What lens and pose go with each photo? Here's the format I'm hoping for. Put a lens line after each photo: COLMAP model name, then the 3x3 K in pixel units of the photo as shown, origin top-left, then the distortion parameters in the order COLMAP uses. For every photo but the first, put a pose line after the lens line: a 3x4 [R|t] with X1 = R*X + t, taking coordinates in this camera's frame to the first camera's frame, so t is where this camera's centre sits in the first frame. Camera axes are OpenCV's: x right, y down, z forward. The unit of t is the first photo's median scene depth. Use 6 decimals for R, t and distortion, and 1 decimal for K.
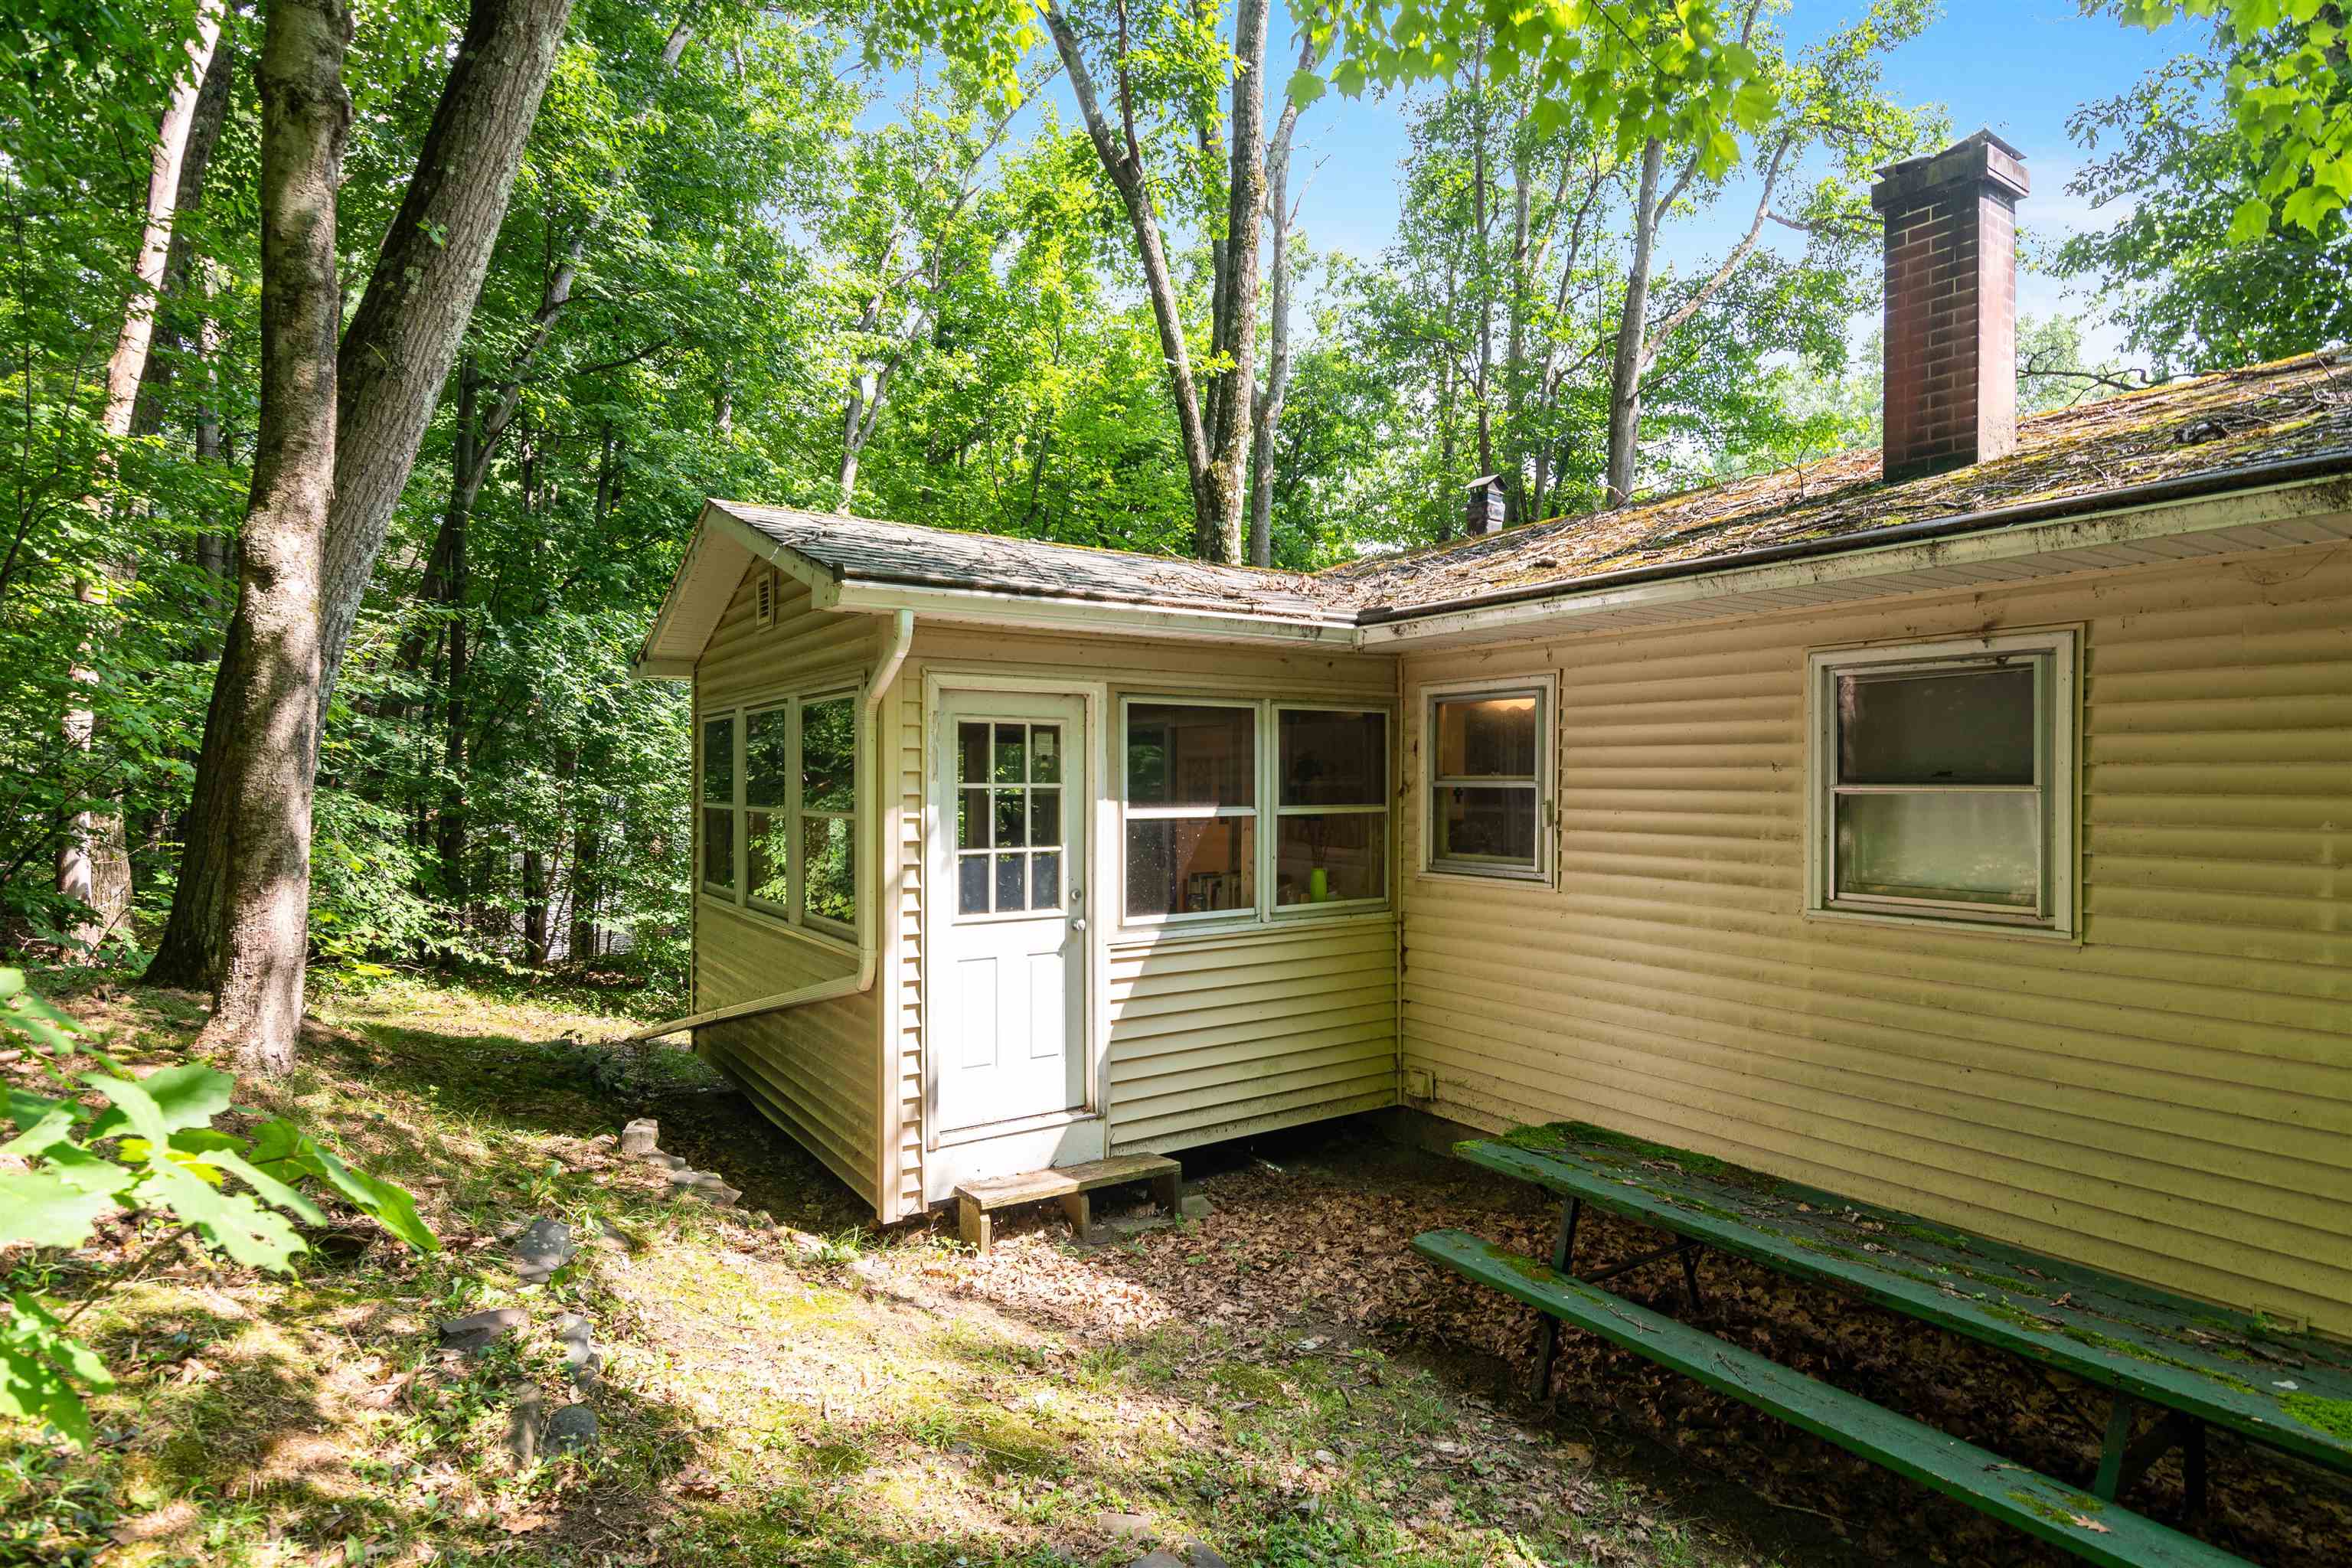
lens RADIAL K [[1197.6, 0, 1176.0], [0, 1197.6, 784.0], [0, 0, 1]] dist [-0.000256, -0.000116]
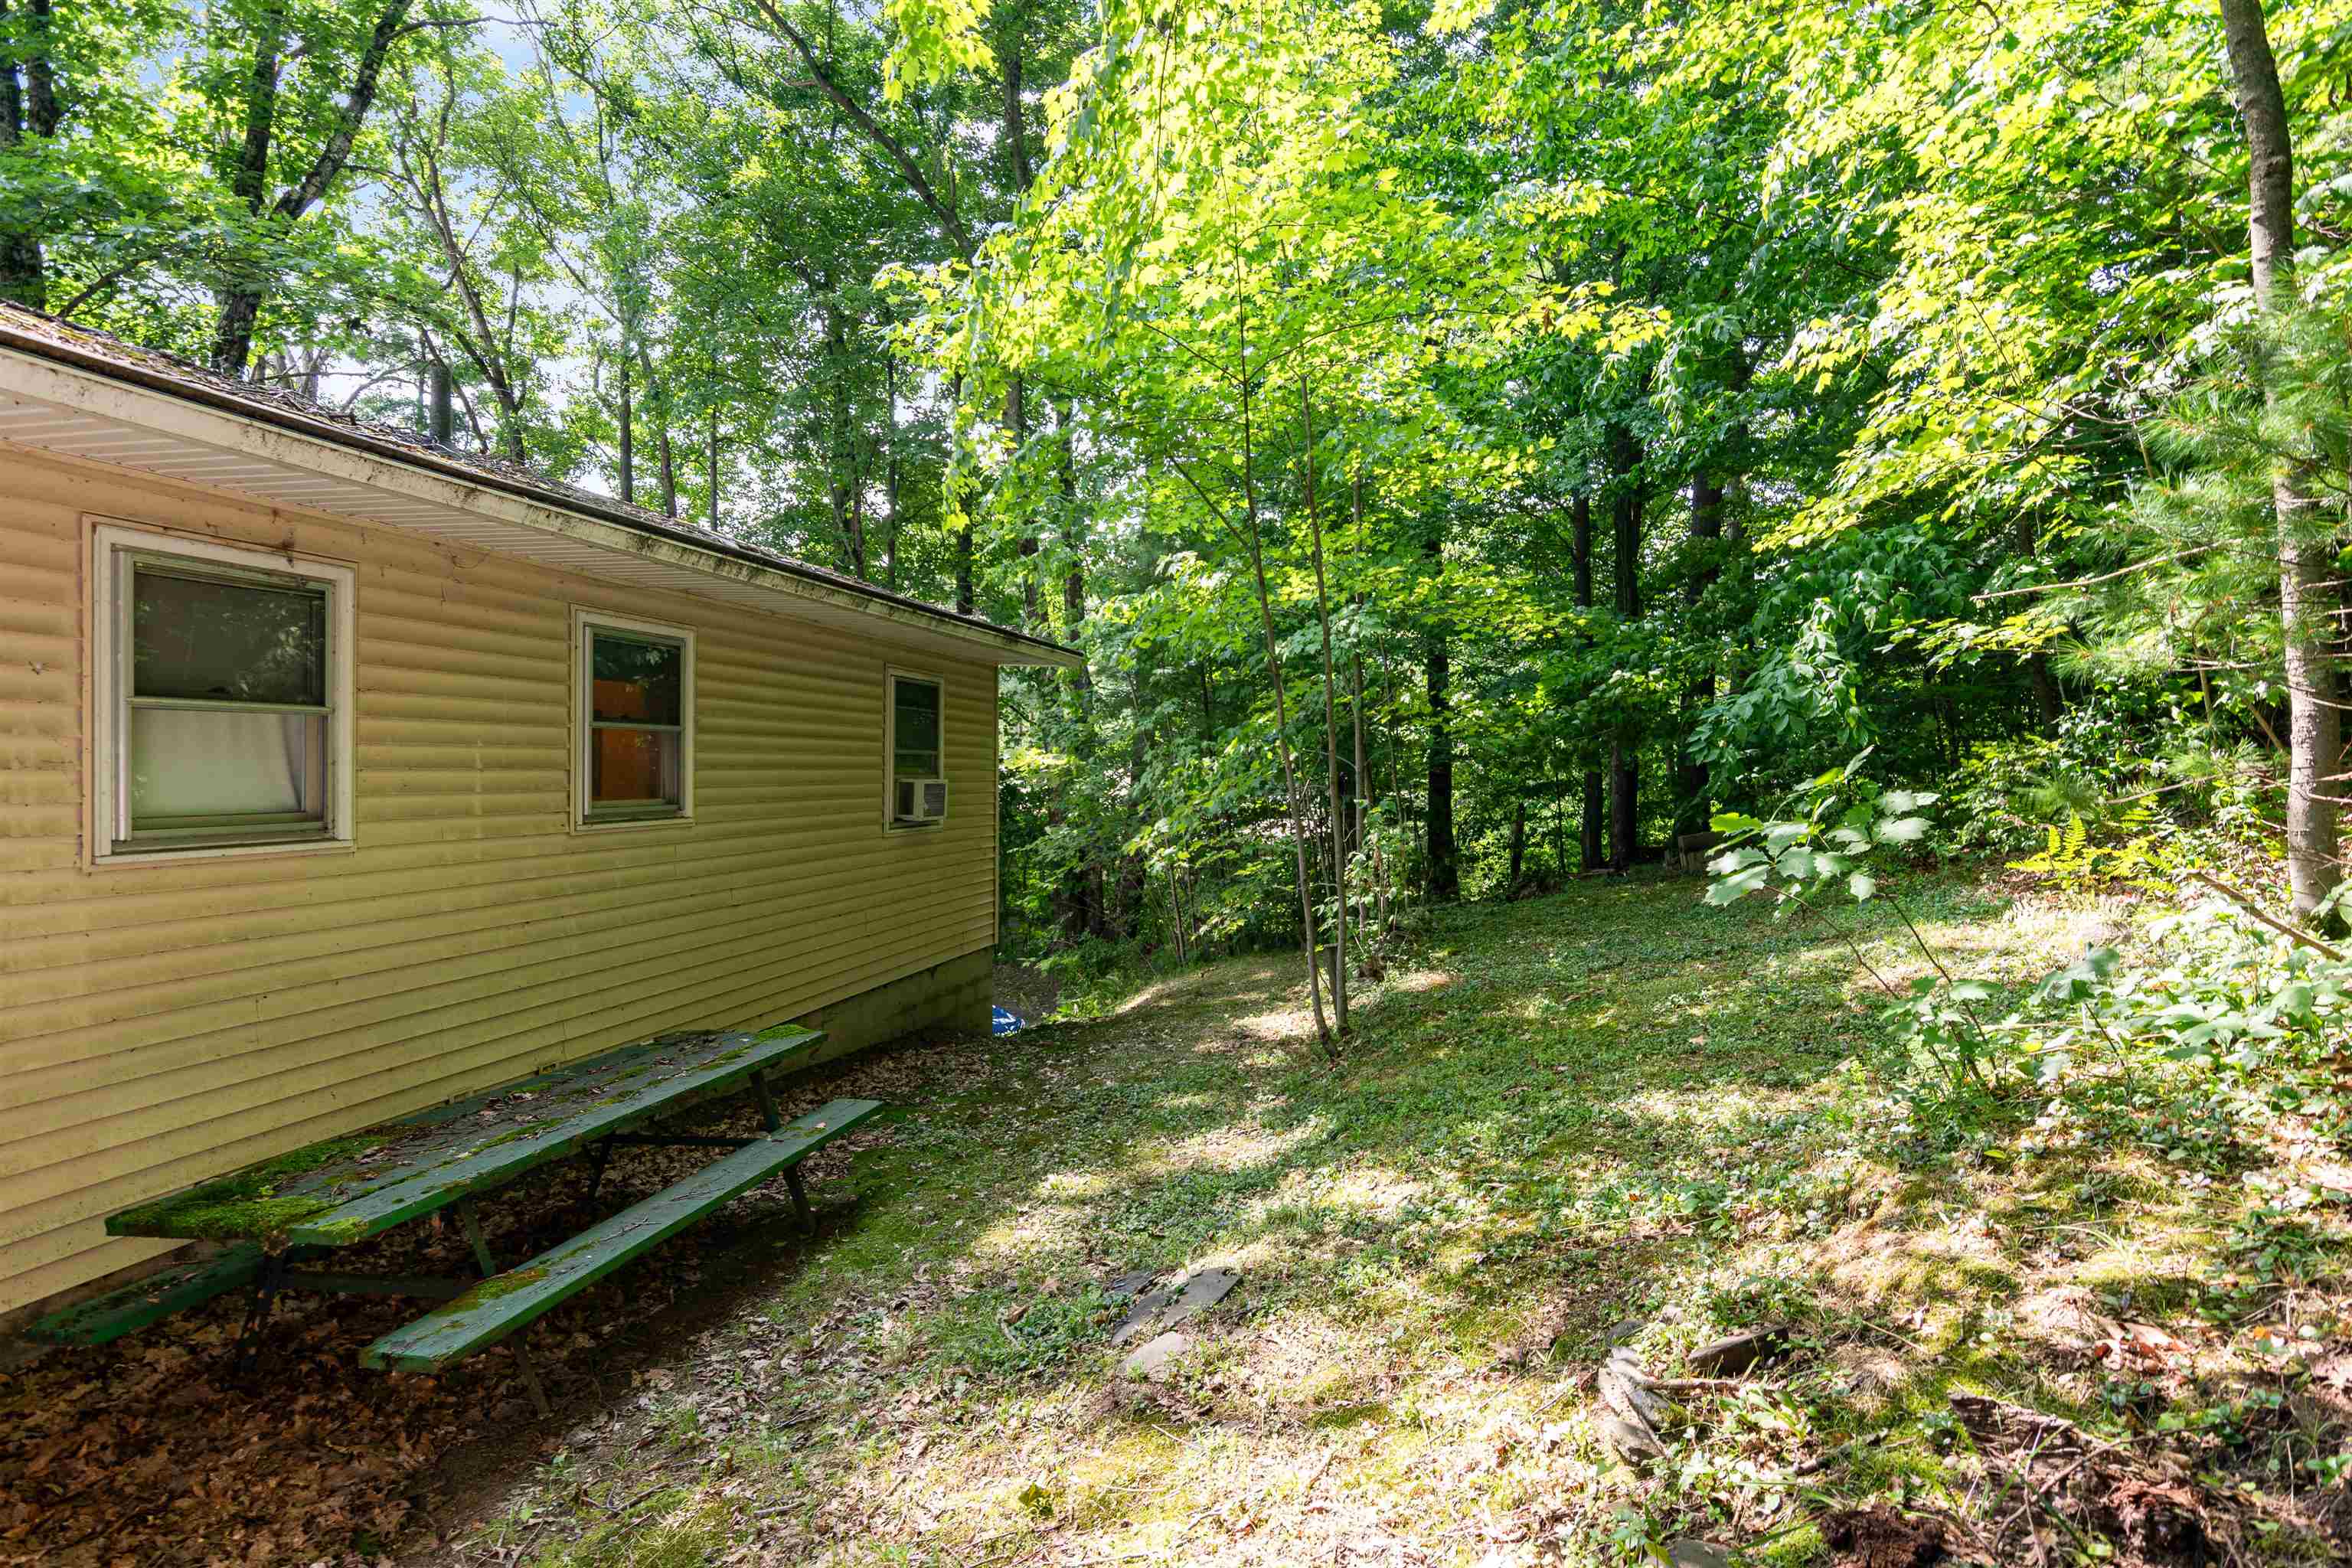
lens RADIAL K [[1225.3, 0, 1176.0], [0, 1225.3, 784.0], [0, 0, 1]] dist [-0.000026, -0.000124]
pose [[-0.682858, -0.020292, 0.730269, -0.600945], [-0.008666, 0.999769, 0.019677, 0.041891], [-0.730500, 0.007108, -0.682876, 1.200754]]
